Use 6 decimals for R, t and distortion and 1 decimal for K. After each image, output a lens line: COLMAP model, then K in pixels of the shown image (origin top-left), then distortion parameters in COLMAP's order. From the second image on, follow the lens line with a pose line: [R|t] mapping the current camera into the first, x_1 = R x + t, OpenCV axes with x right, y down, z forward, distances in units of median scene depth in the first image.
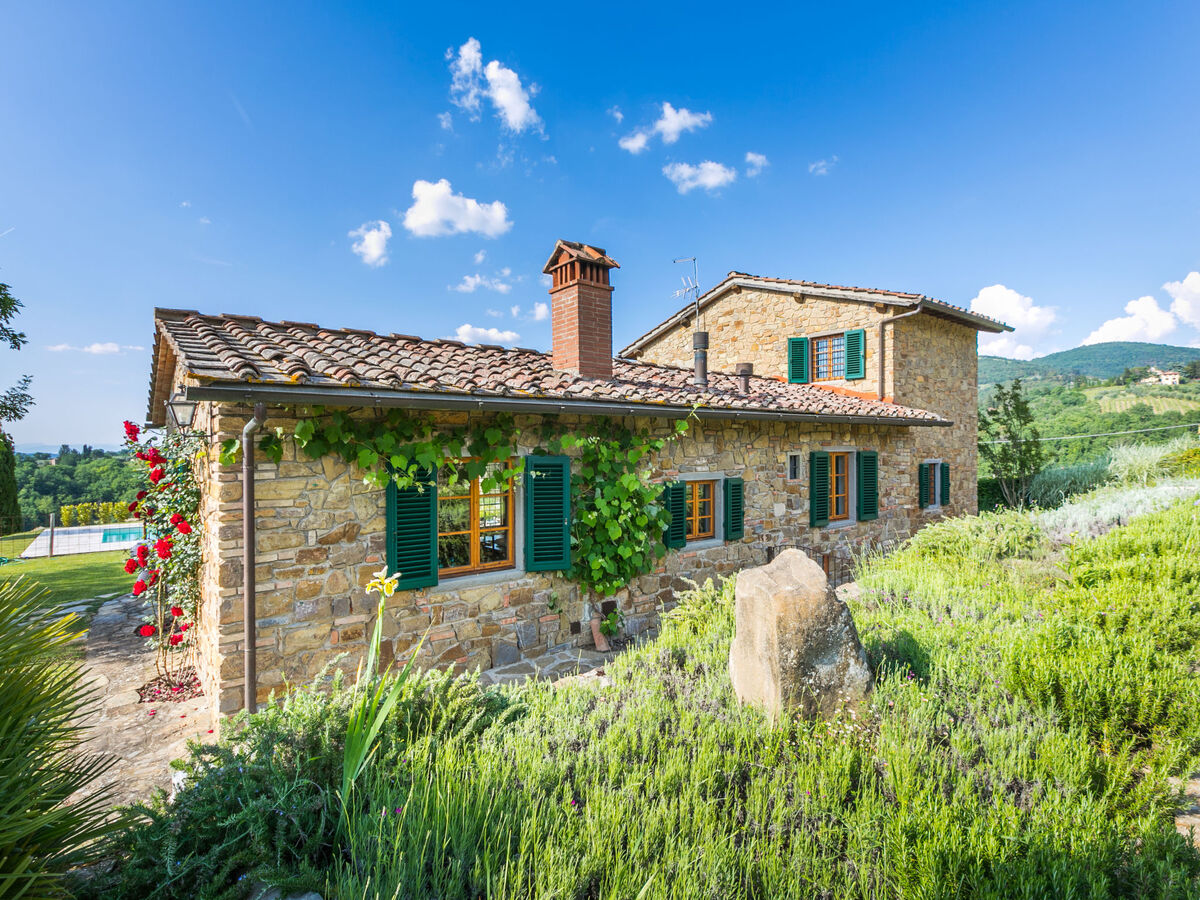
lens RADIAL K [[583.8, 0, 597.4], [0, 583.8, 451.3], [0, 0, 1]] dist [0.017364, -0.001020]
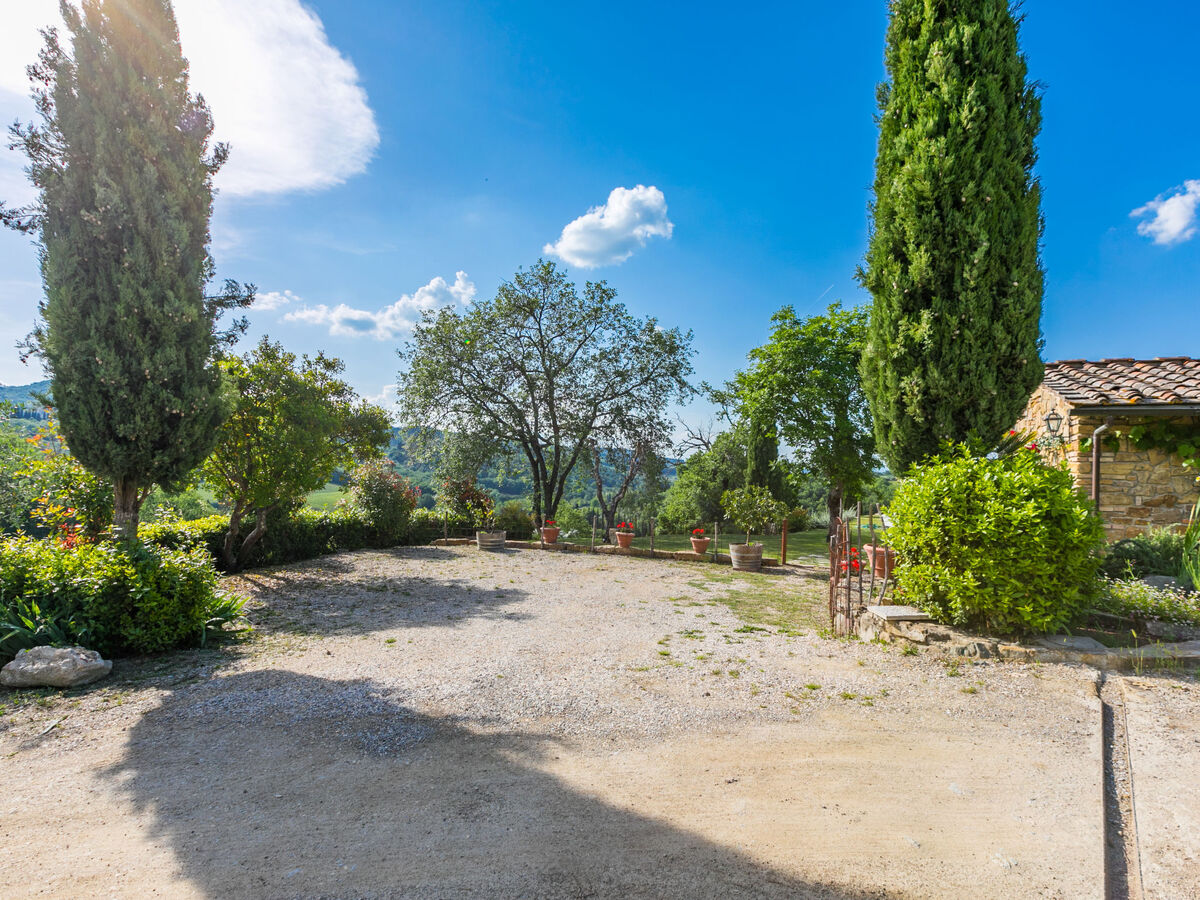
lens RADIAL K [[611.2, 0, 587.0], [0, 611.2, 451.5], [0, 0, 1]] dist [0.001720, 0.000456]
pose [[0.434405, 0.003824, -0.900710, 0.223142], [-0.045890, 0.998786, -0.017892, 0.071813], [0.899548, 0.049106, 0.434053, -0.670762]]
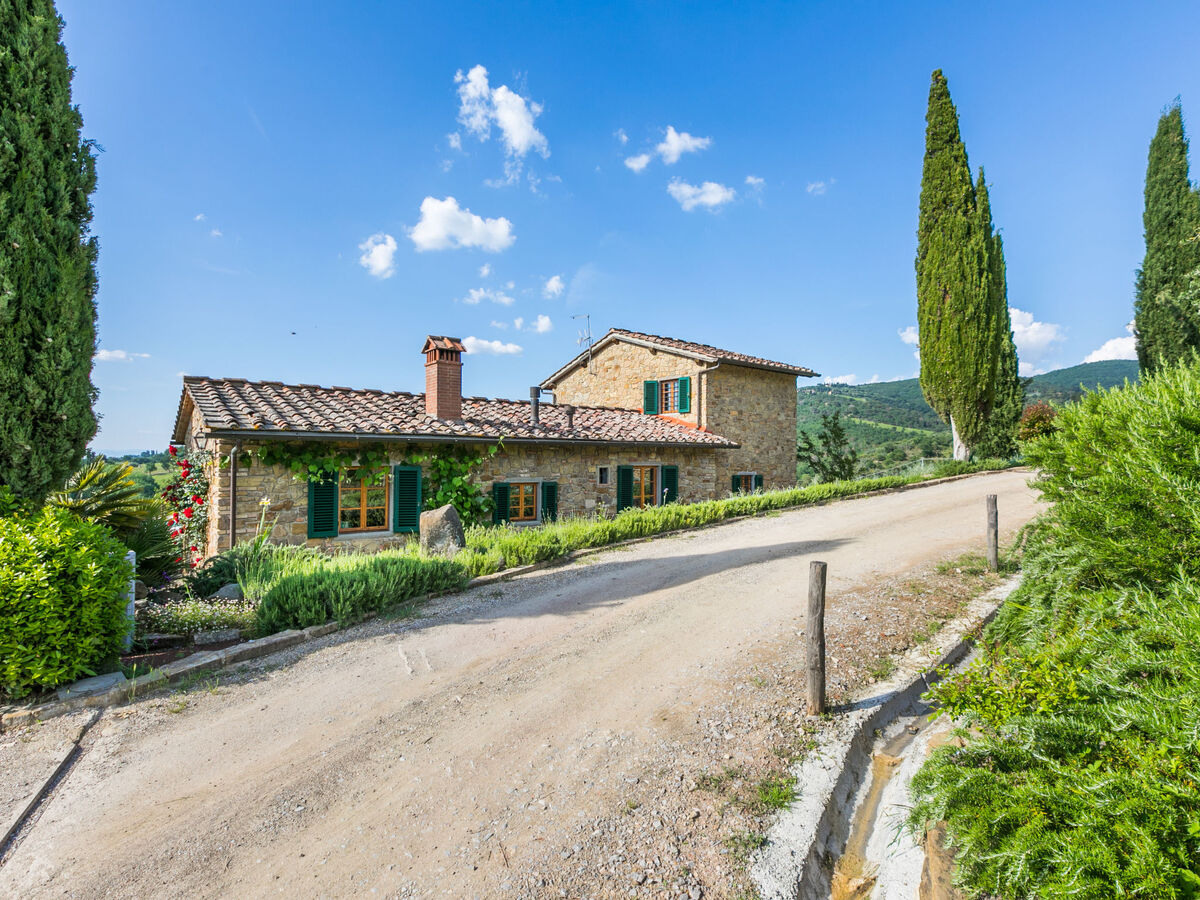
lens RADIAL K [[611.2, 0, 619.0], [0, 611.2, 447.0], [0, 0, 1]] dist [0.001720, 0.000456]
pose [[0.999927, 0.011798, -0.002561, 0.426545], [-0.011857, 0.999639, -0.024096, -0.009489], [0.002276, 0.024125, 0.999706, -0.637599]]
